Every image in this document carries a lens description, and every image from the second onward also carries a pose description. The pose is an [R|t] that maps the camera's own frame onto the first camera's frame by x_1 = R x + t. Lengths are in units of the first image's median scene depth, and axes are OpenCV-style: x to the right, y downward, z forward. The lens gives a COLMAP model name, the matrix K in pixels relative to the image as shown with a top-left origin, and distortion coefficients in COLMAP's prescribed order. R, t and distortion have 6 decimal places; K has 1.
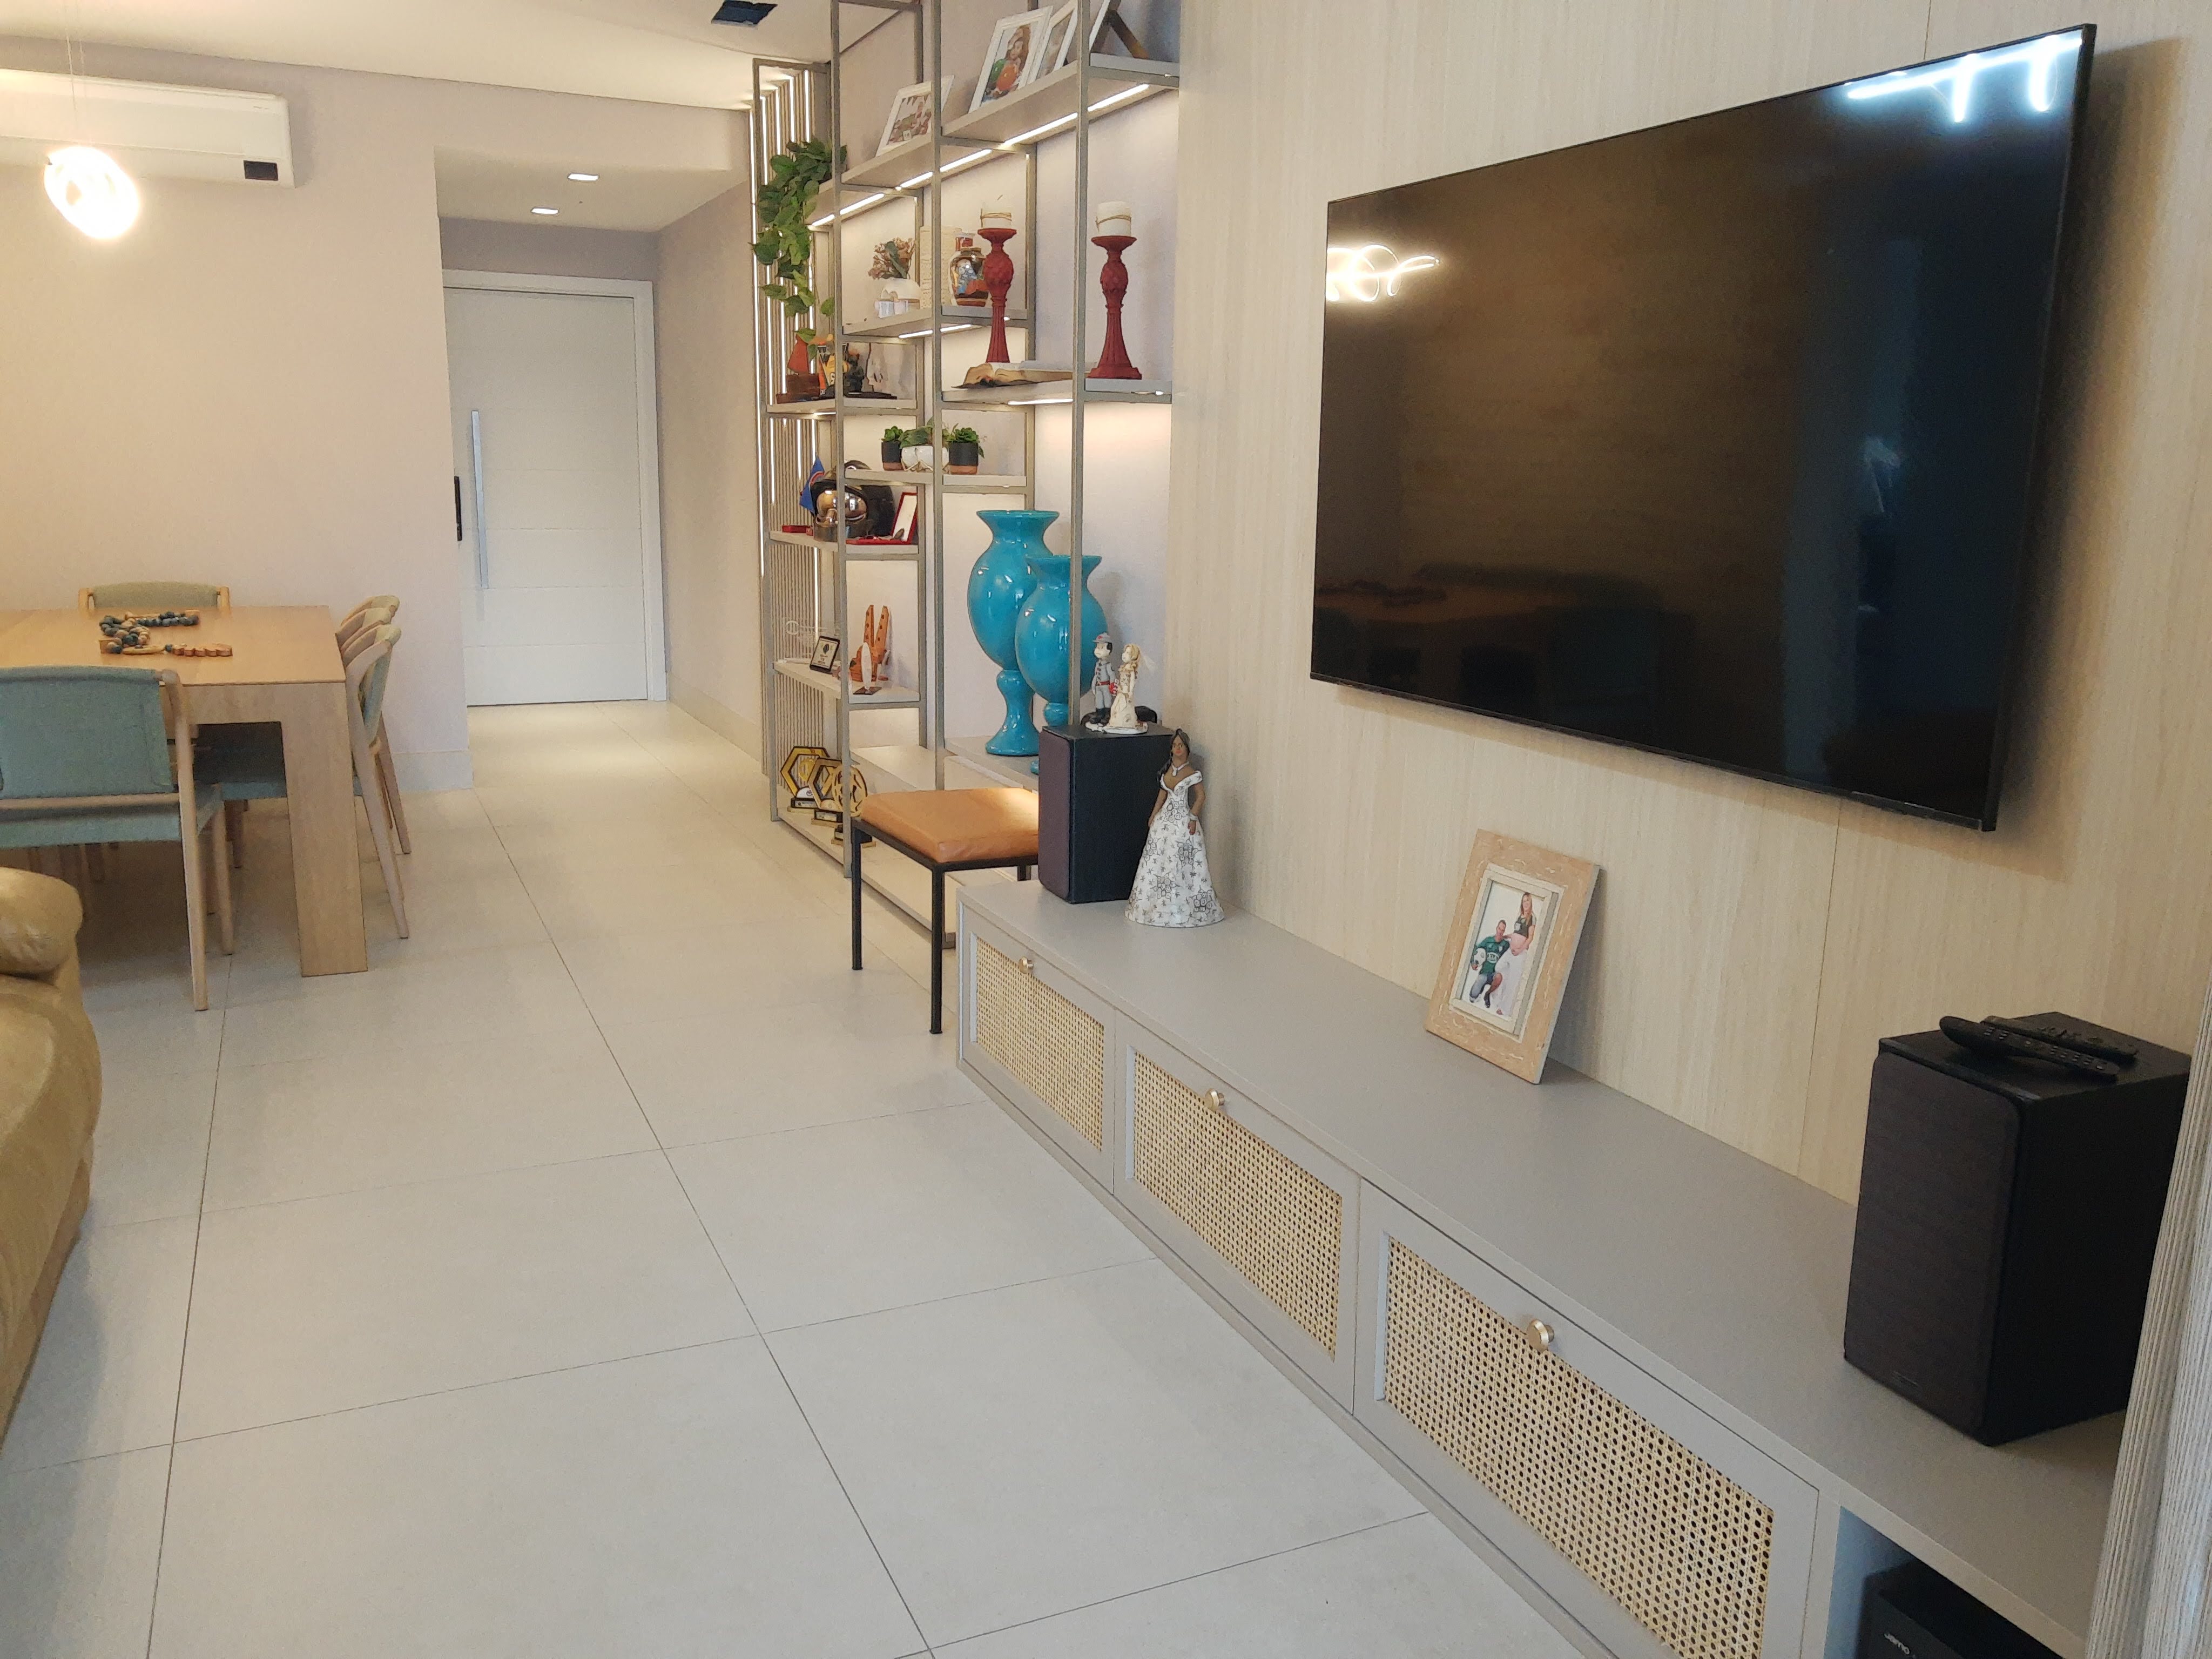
lens RADIAL K [[1757.9, 0, 1135.2], [0, 1757.9, 833.4], [0, 0, 1]] dist [-0.001389, 0.004498]
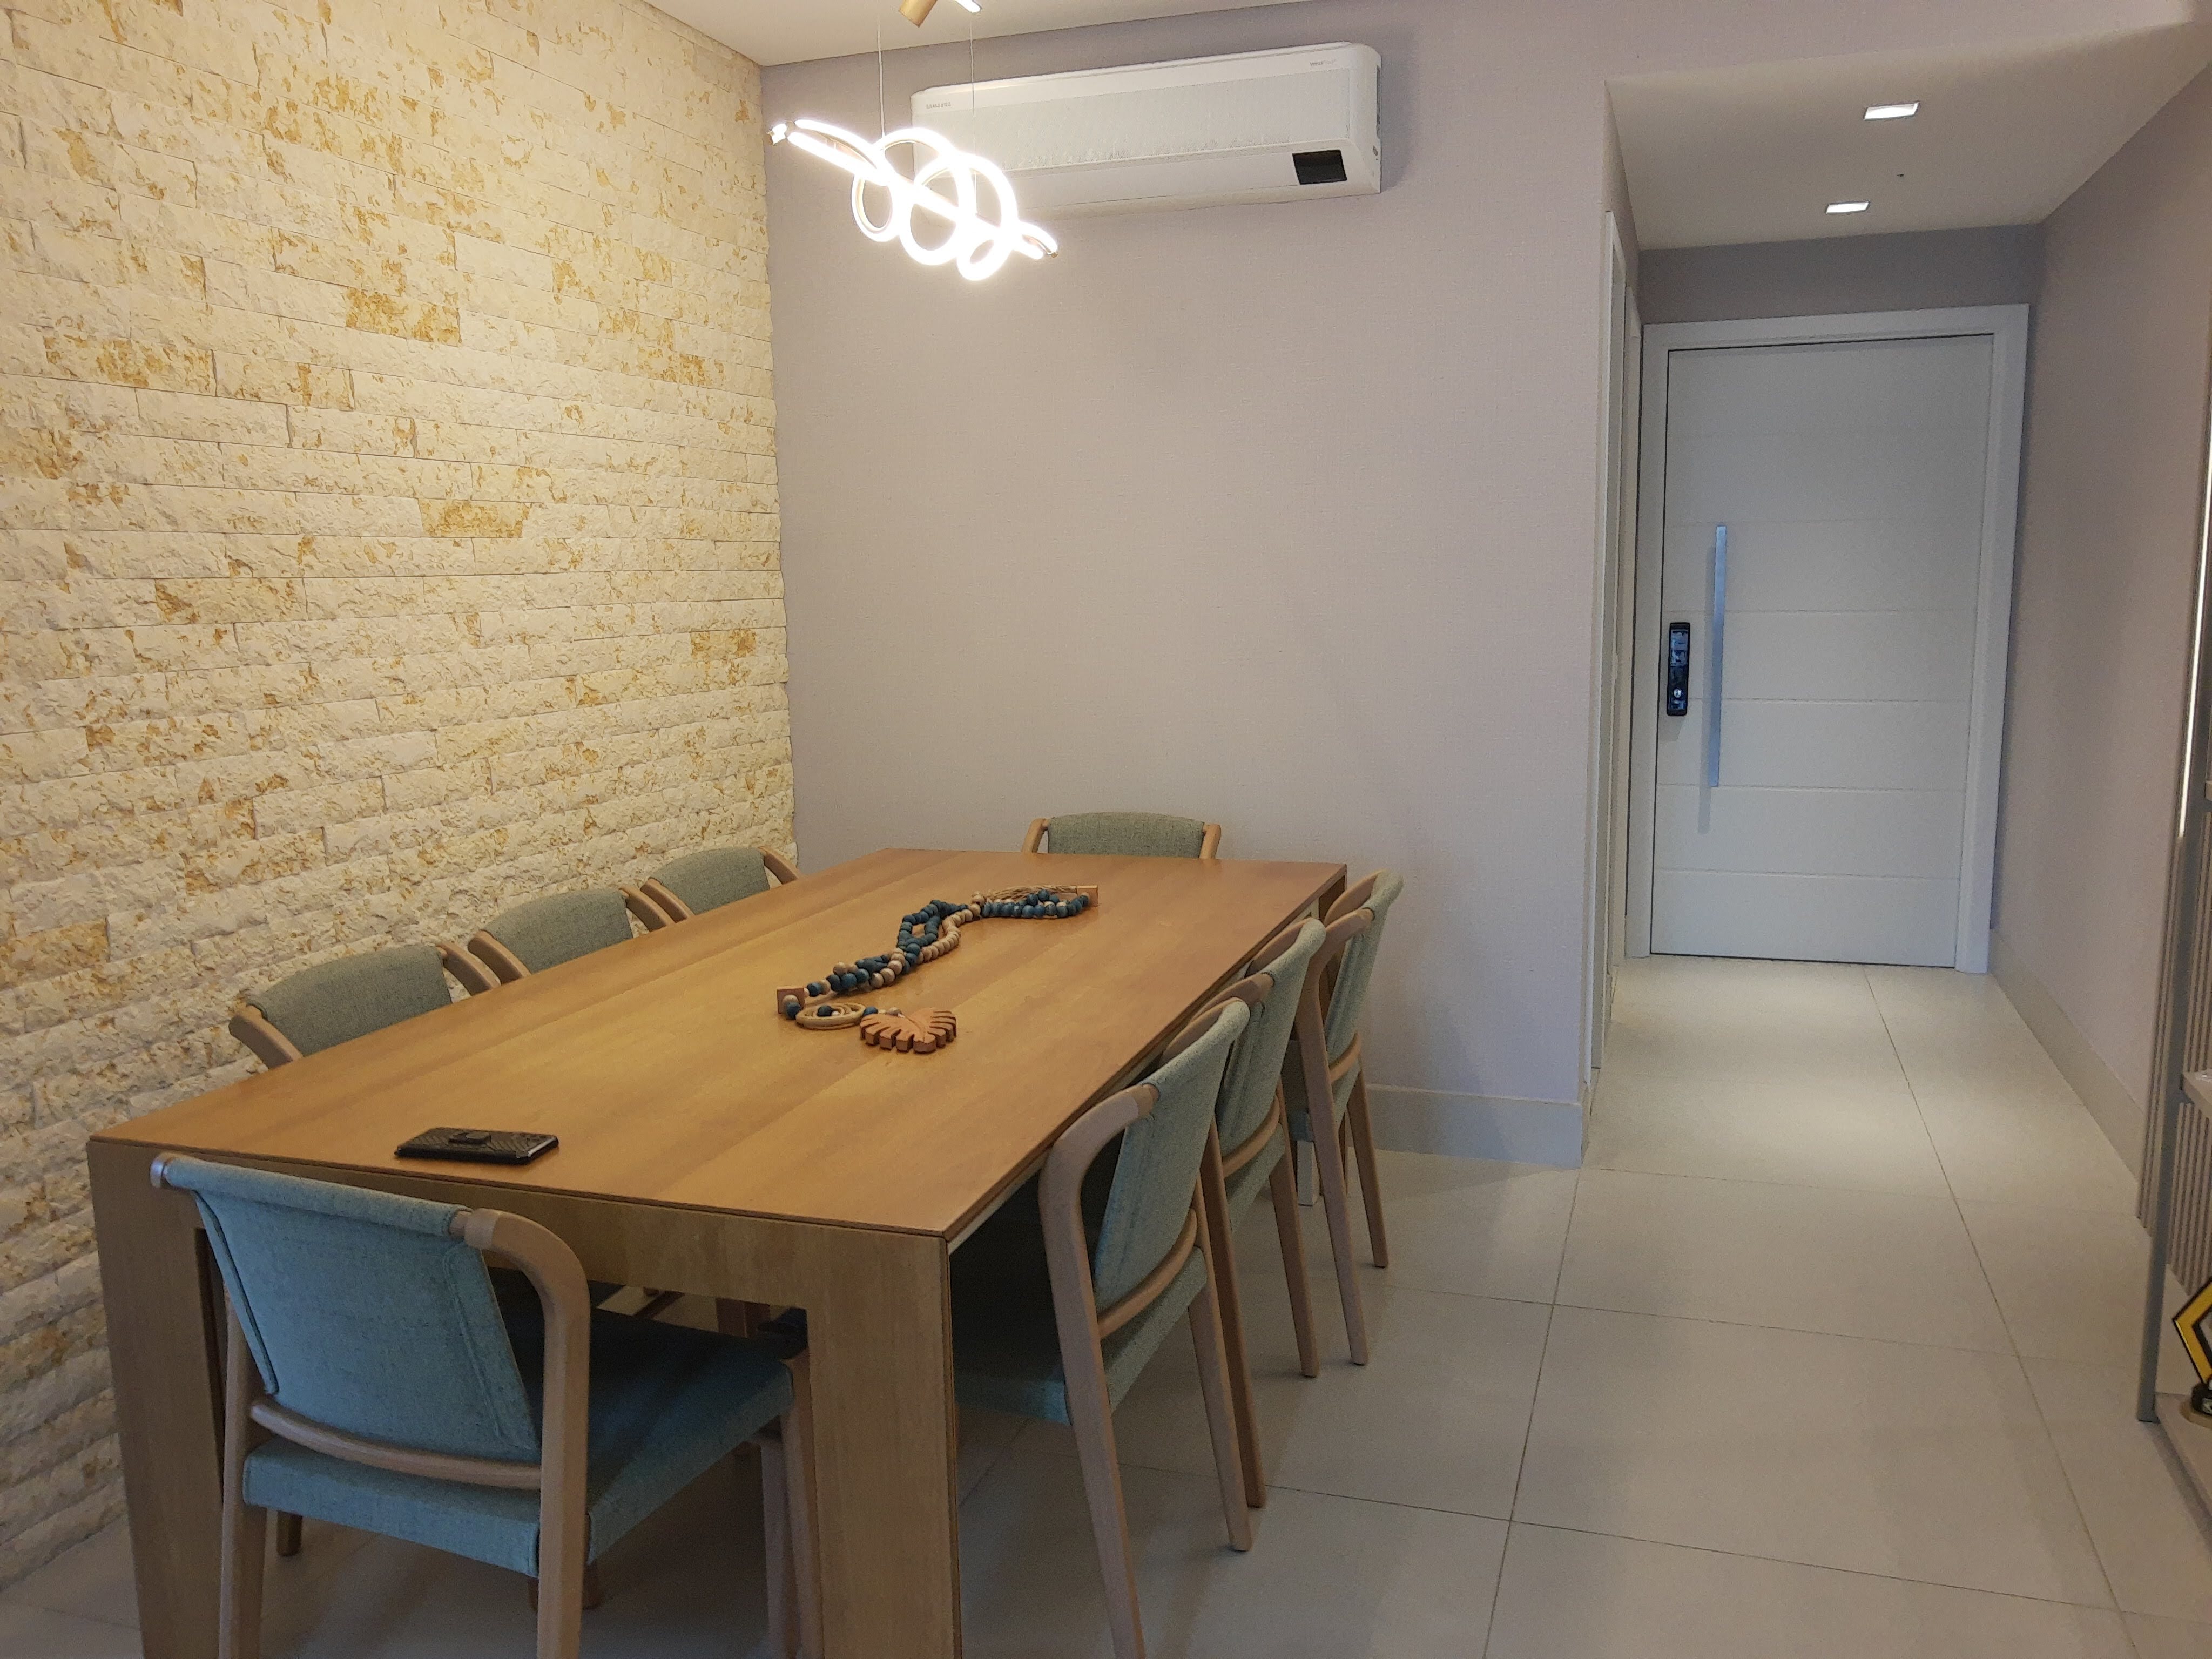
lens RADIAL K [[1757.9, 0, 1094.4], [0, 1757.9, 844.8], [0, 0, 1]] dist [-0.001389, 0.004498]
pose [[0.720553, 0.079709, -0.688803, -0.152295], [-0.116087, 0.993218, -0.006502, -0.177913], [0.683613, 0.084646, 0.724919, 0.726208]]
